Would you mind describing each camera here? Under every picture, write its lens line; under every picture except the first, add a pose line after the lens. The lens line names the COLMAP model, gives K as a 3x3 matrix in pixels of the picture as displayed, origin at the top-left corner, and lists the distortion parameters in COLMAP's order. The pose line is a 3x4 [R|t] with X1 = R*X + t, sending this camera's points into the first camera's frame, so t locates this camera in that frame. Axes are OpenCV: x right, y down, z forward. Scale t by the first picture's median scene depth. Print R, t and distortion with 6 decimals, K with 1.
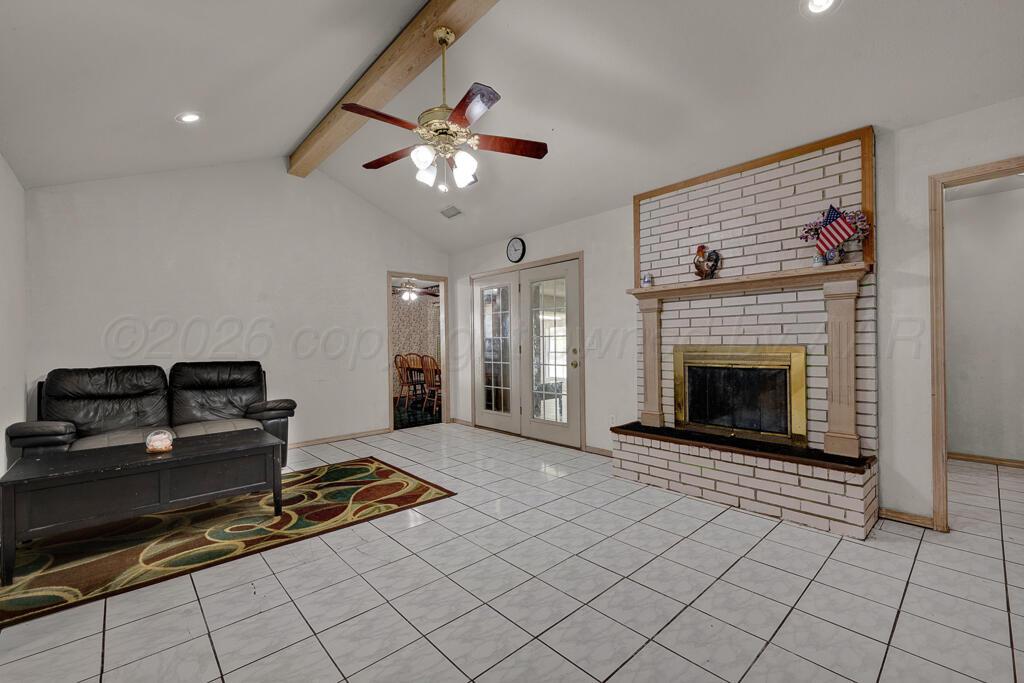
lens RADIAL K [[435.5, 0, 512.3], [0, 435.5, 344.6], [0, 0, 1]] dist [-0.000396, -0.000098]
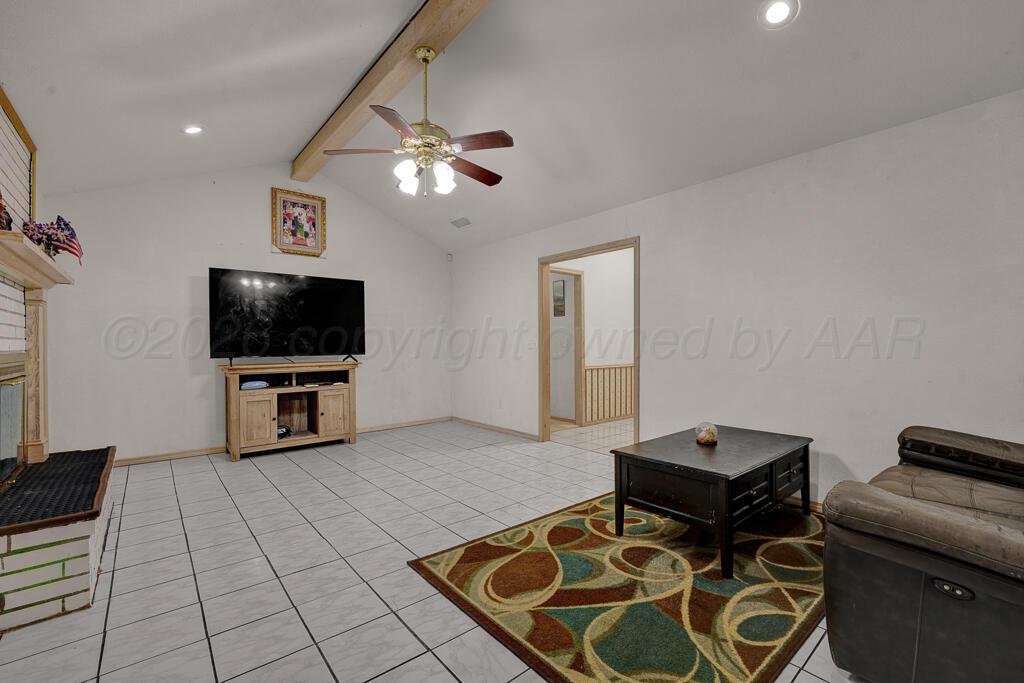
lens RADIAL K [[435.5, 0, 511.8], [0, 435.5, 345.1], [0, 0, 1]] dist [-0.000396, -0.000098]
pose [[-0.998994, 0.022923, 0.038535, -0.338918], [0.023109, 0.999723, 0.004383, 0.000905], [-0.038424, 0.005269, -0.999248, 1.749379]]
